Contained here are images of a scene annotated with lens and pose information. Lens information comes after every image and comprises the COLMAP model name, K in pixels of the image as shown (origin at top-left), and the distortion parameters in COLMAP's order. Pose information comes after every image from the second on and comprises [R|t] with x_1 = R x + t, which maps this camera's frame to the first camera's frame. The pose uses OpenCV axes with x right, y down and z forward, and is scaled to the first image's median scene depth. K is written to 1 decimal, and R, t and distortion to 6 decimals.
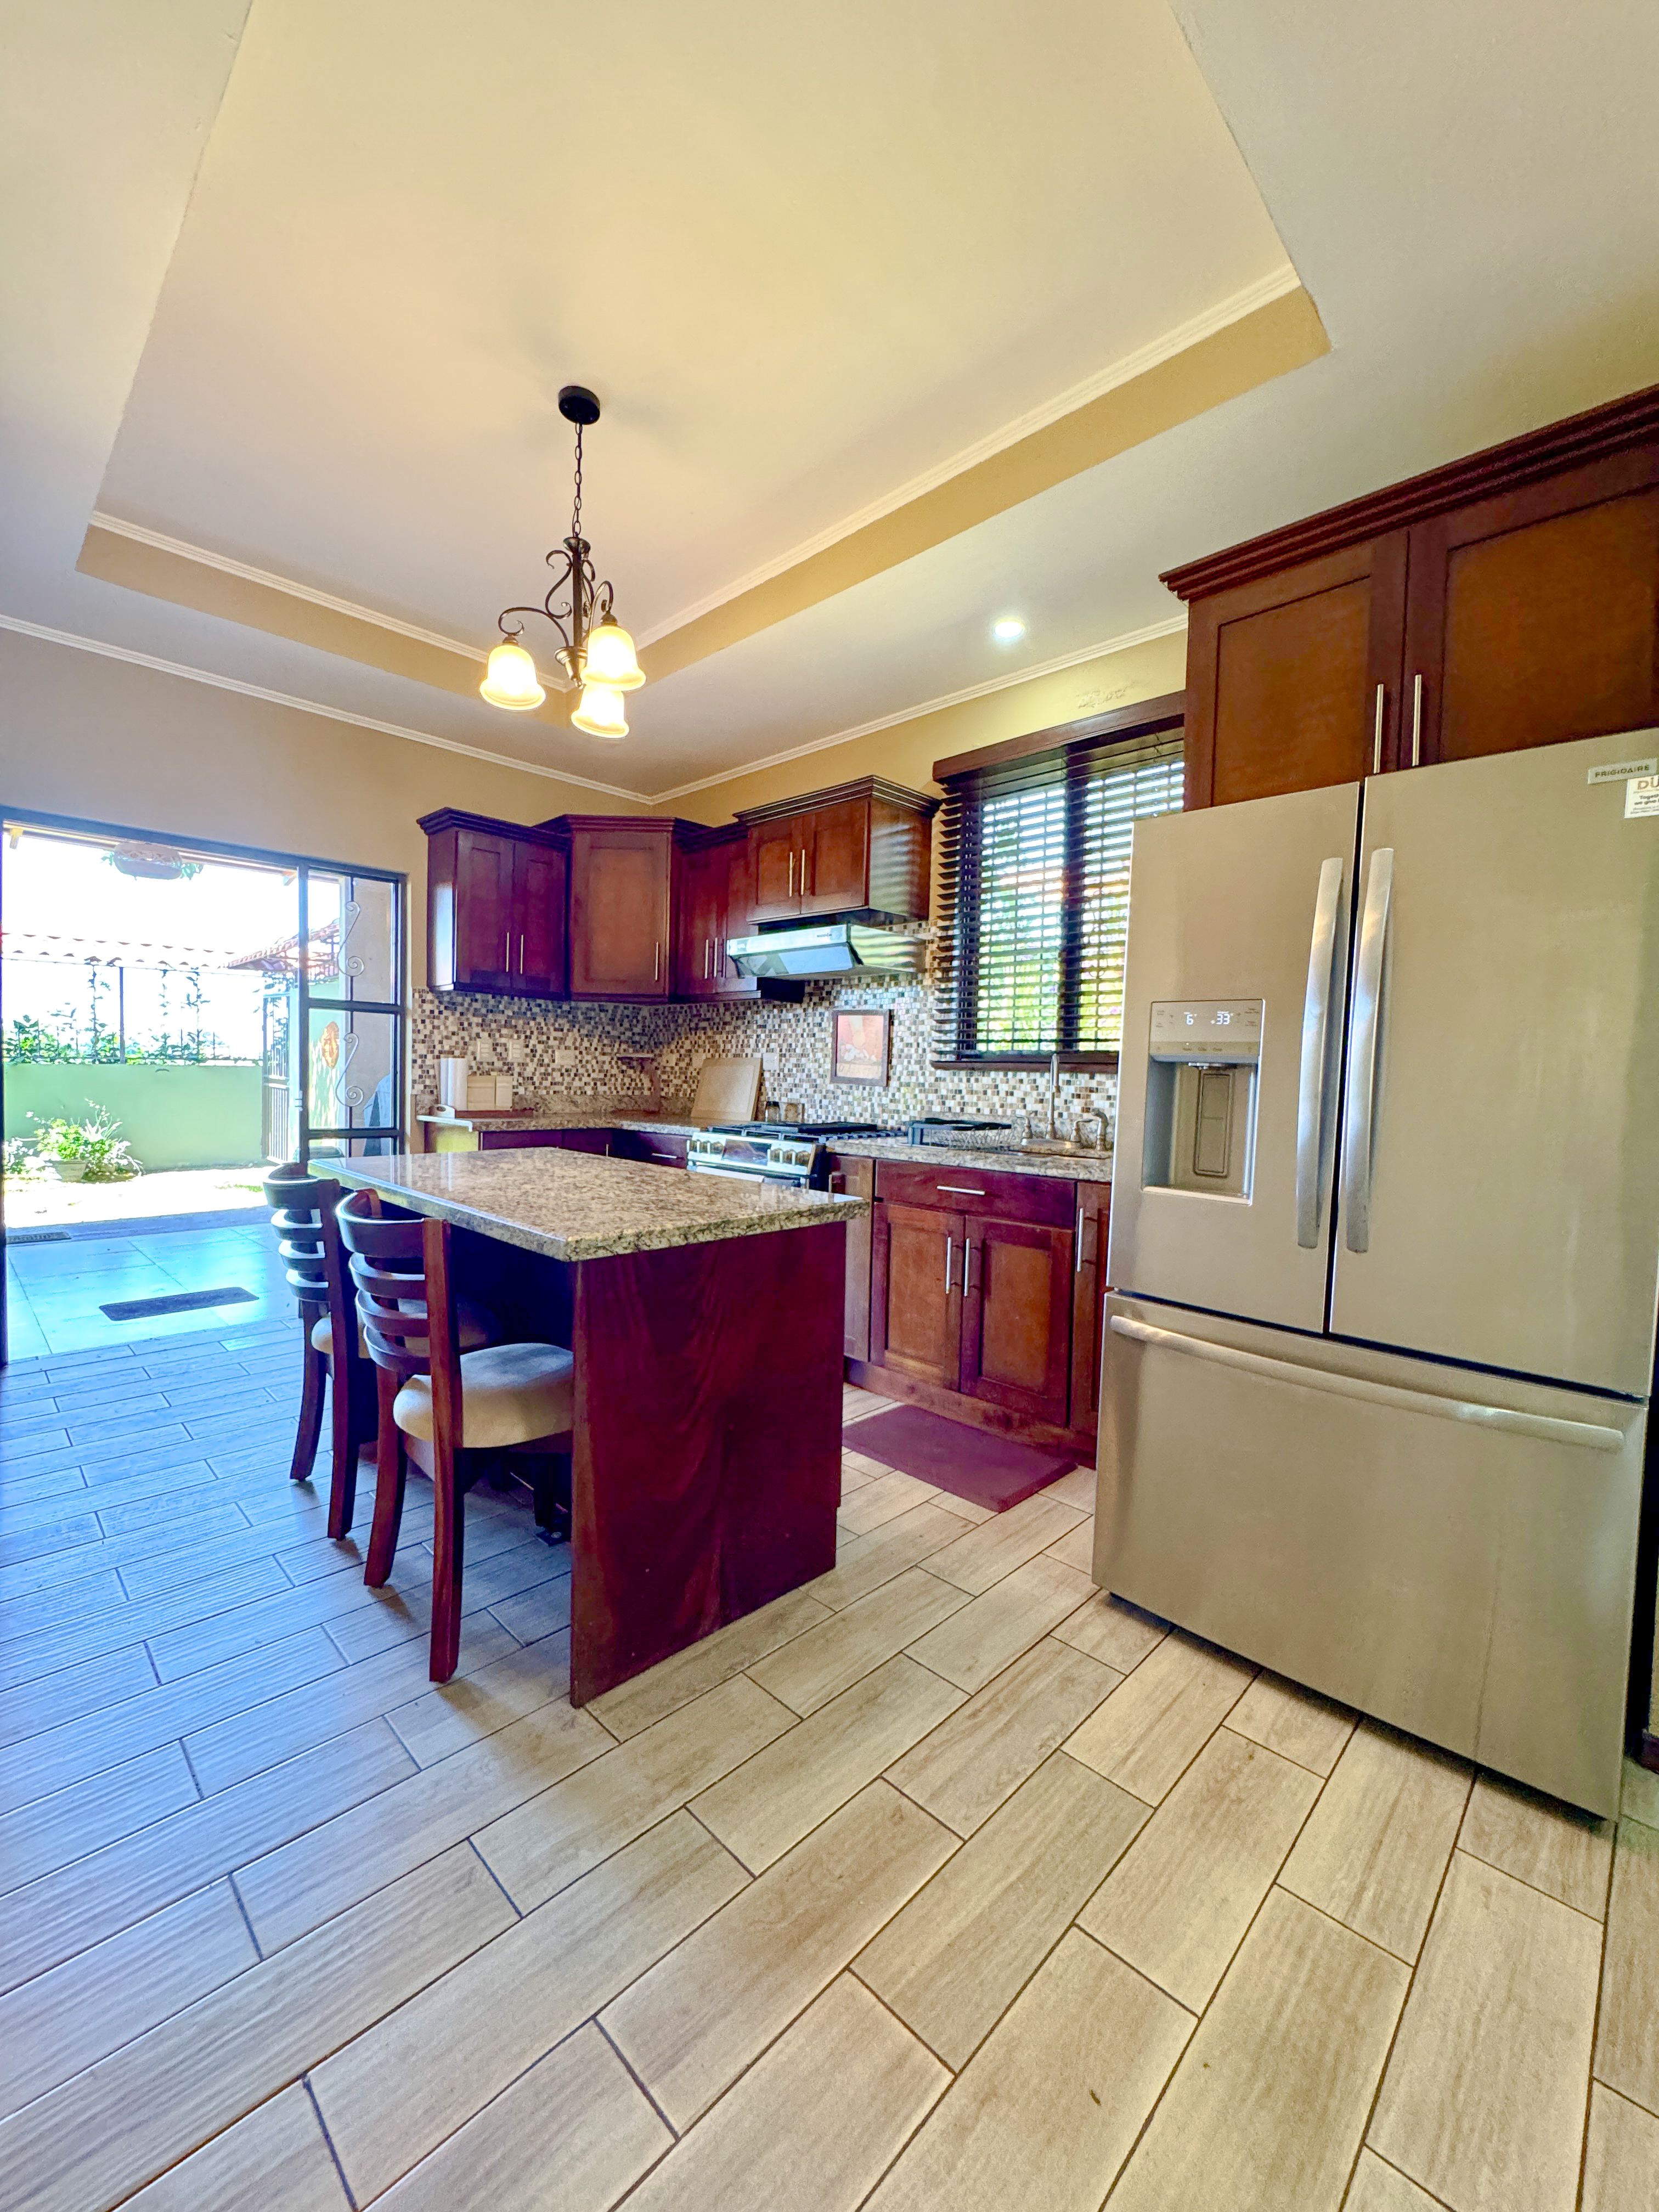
lens RADIAL K [[884.6, 0, 829.5], [0, 884.6, 1106.0], [0, 0, 1]] dist [-0.001037, -0.000020]
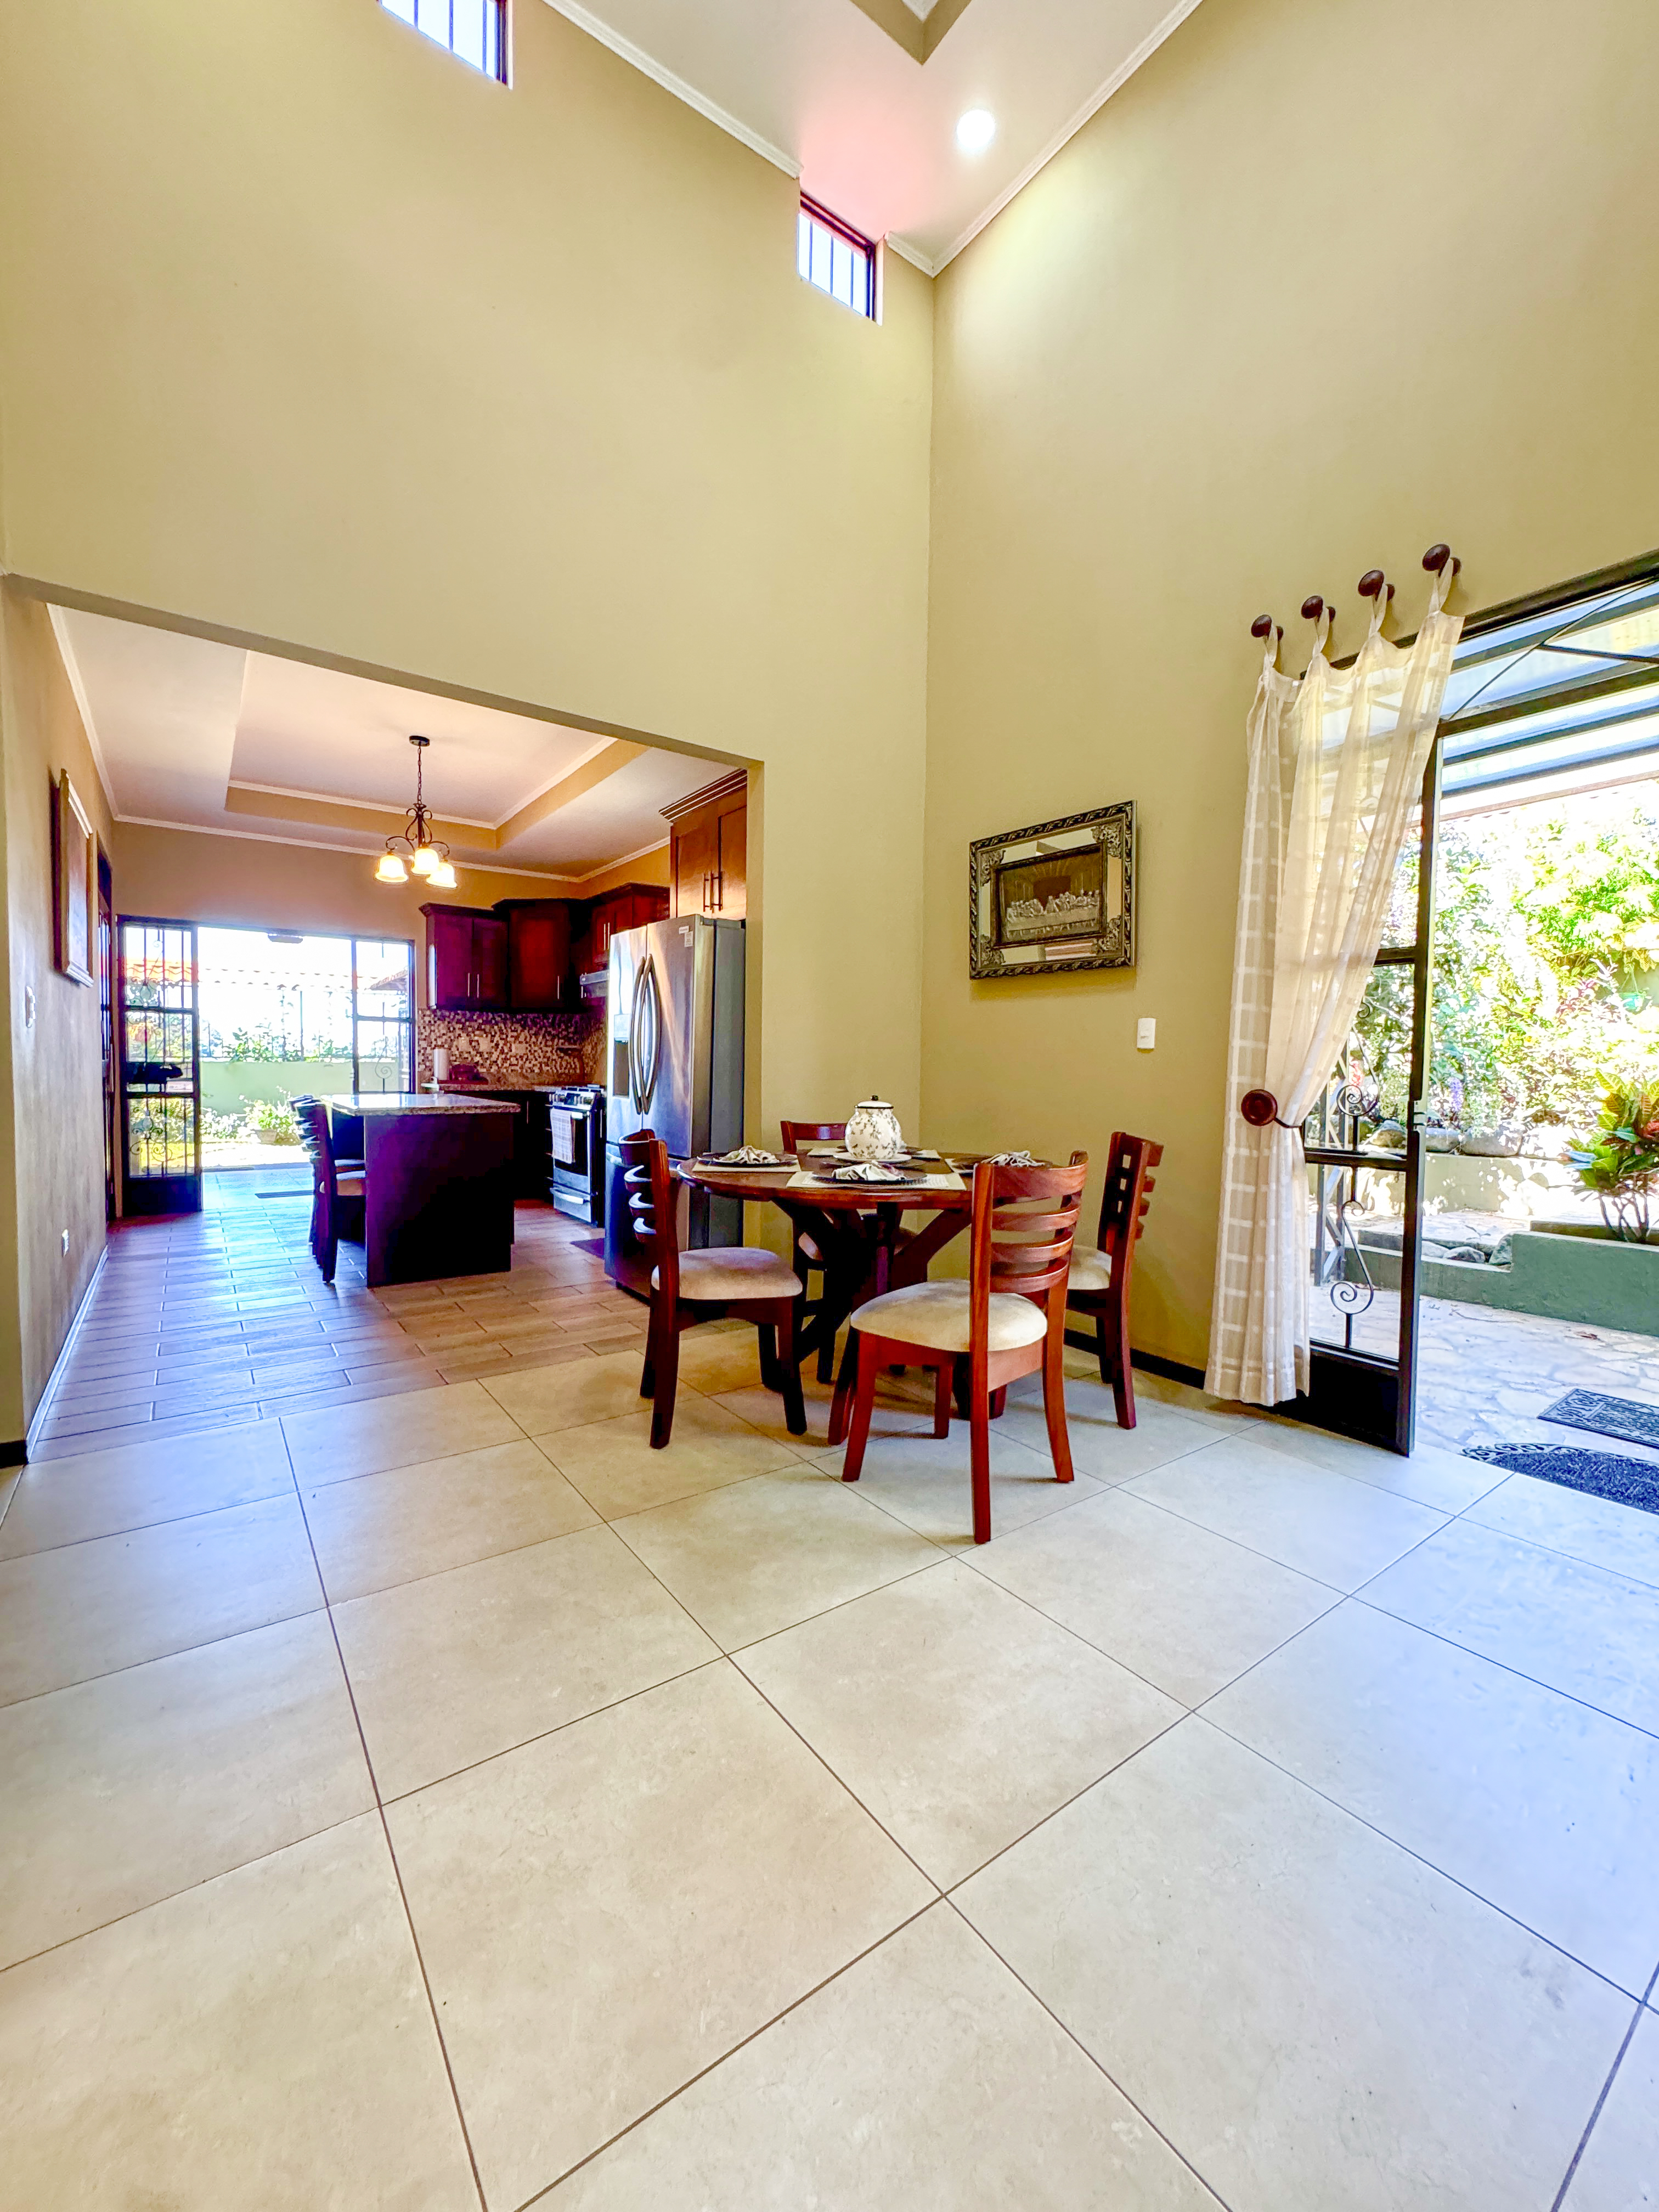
lens RADIAL K [[884.6, 0, 829.5], [0, 884.6, 1106.0], [0, 0, 1]] dist [-0.001037, -0.000020]
pose [[0.985587, -0.004866, -0.169101, 0.542985], [0.005610, 0.999977, 0.003920, 0.047403], [0.169078, -0.004812, 0.985591, -0.489388]]
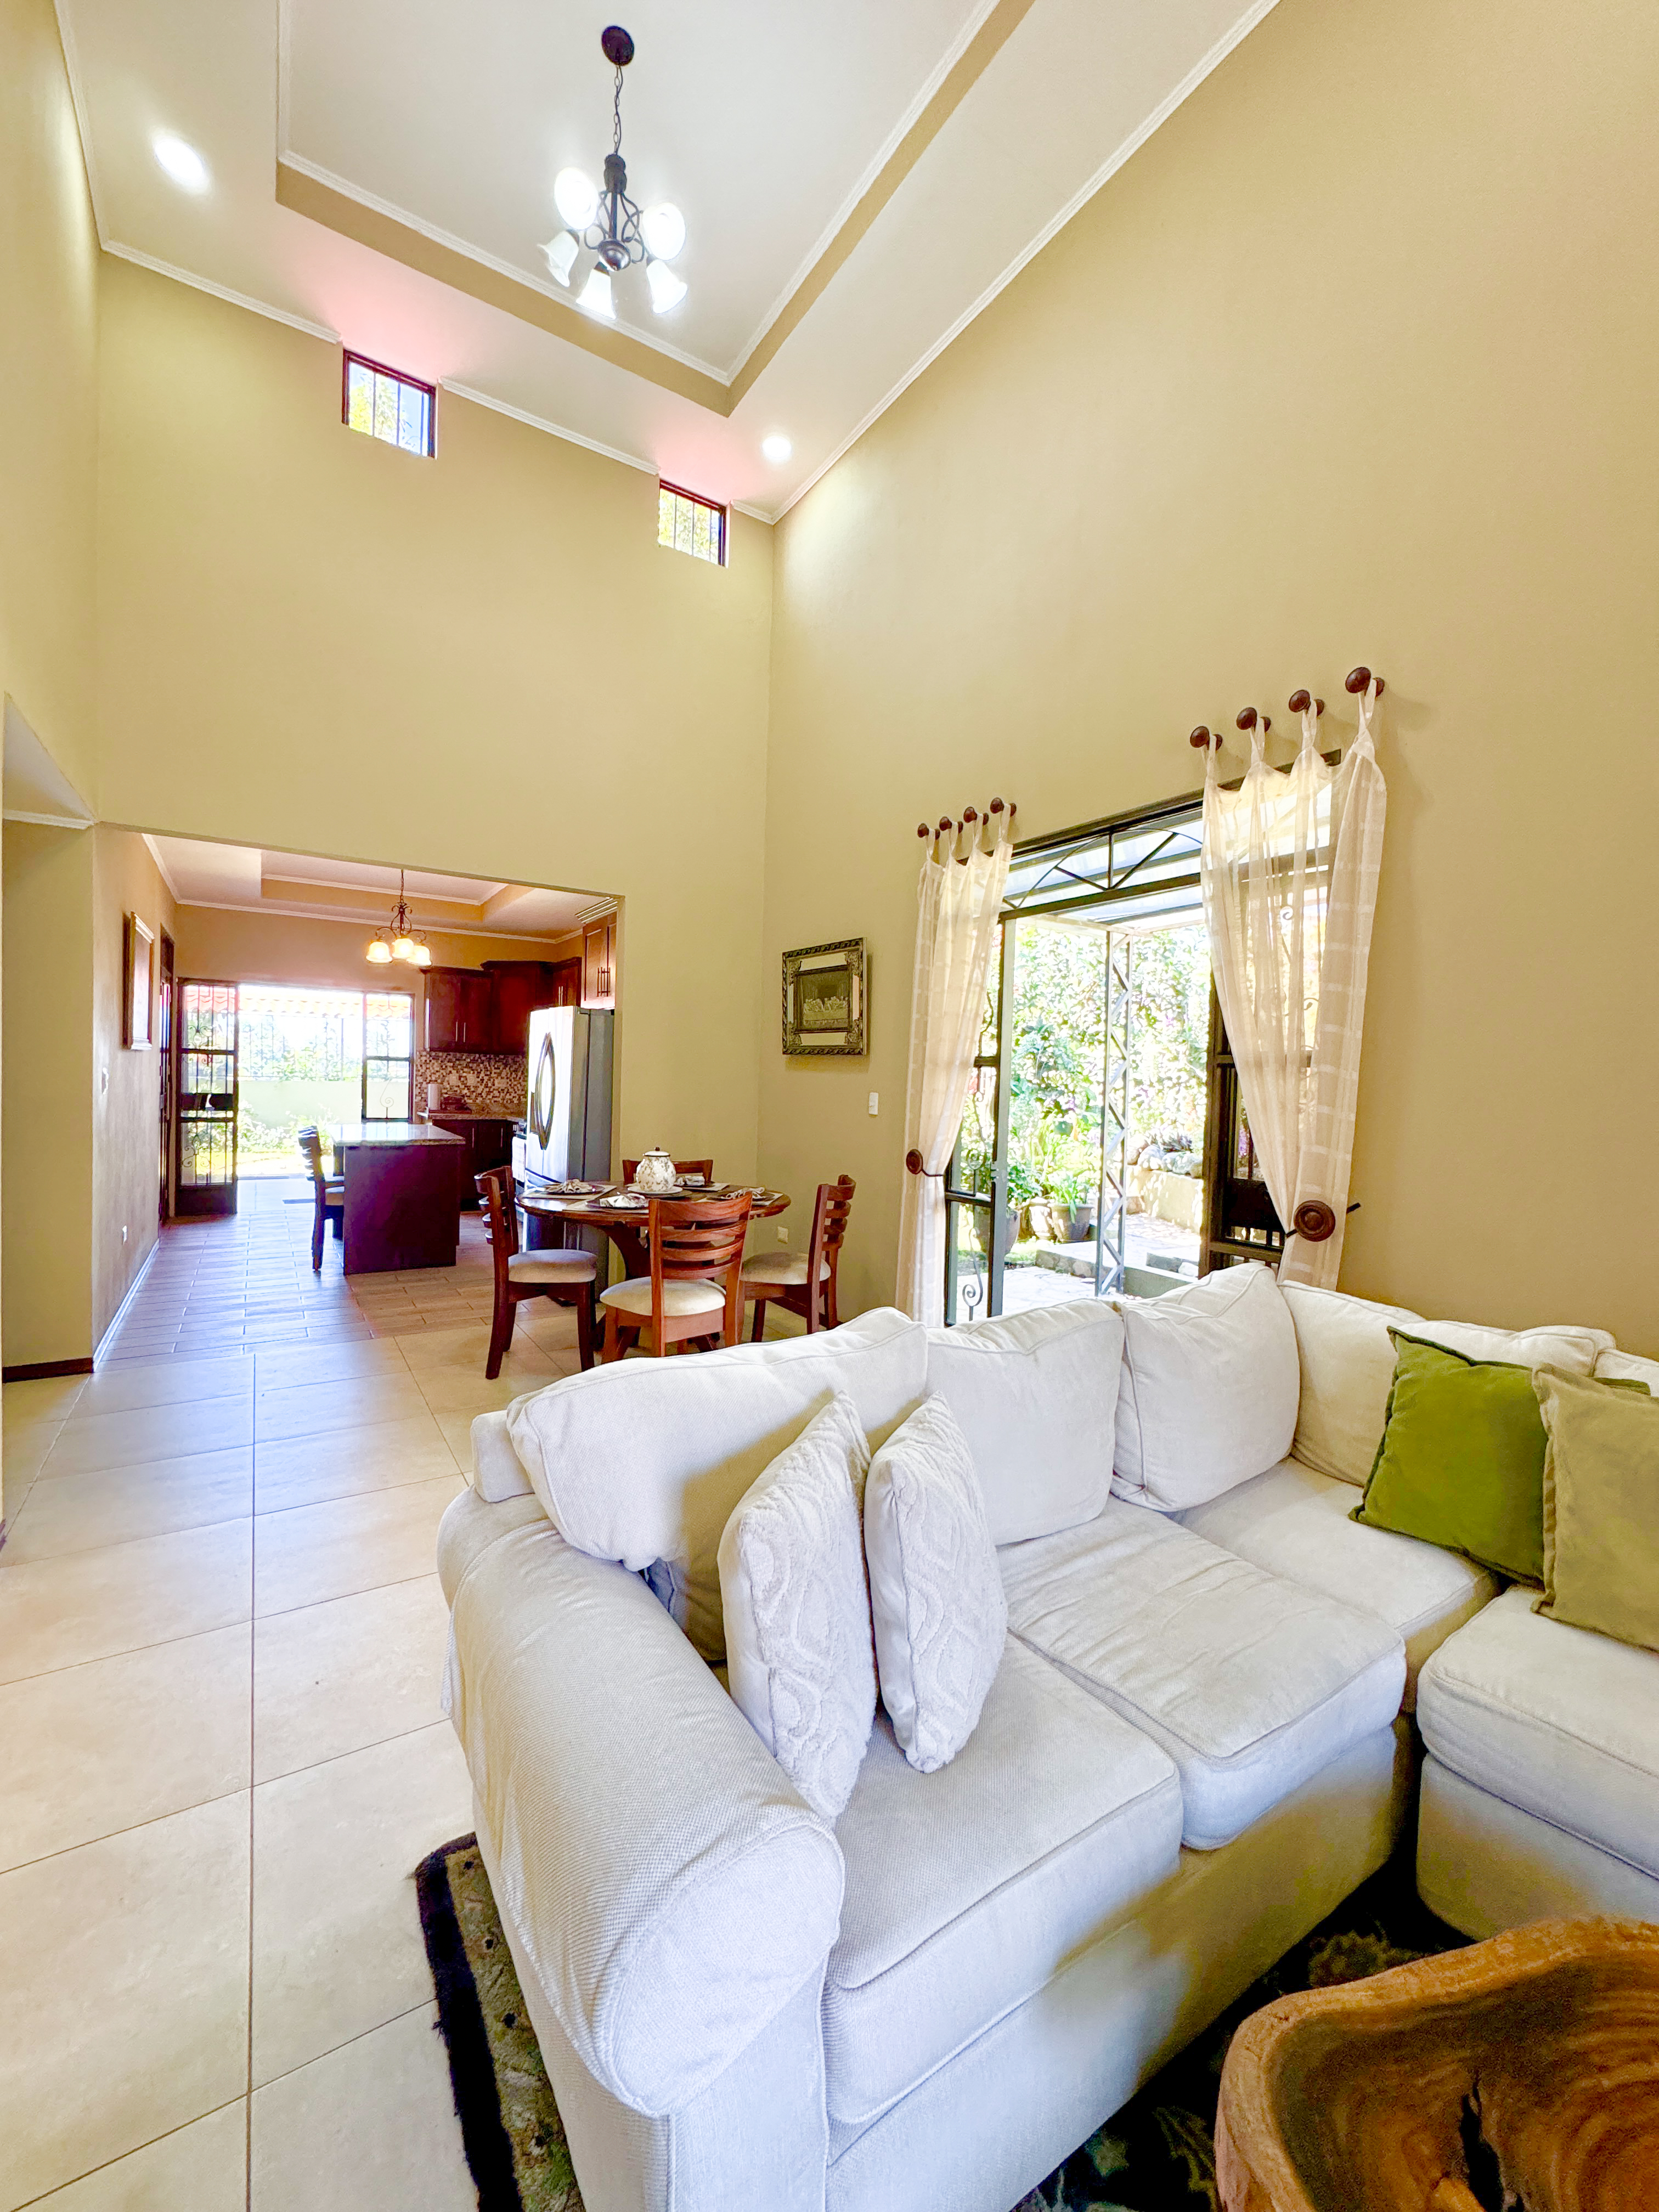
lens RADIAL K [[884.6, 0, 829.5], [0, 884.6, 1106.0], [0, 0, 1]] dist [-0.001037, -0.000020]
pose [[0.975092, 0.010172, -0.221569, 0.846204], [-0.013276, 0.999833, -0.012527, 0.008908], [0.221404, 0.015156, 0.975064, -0.719089]]
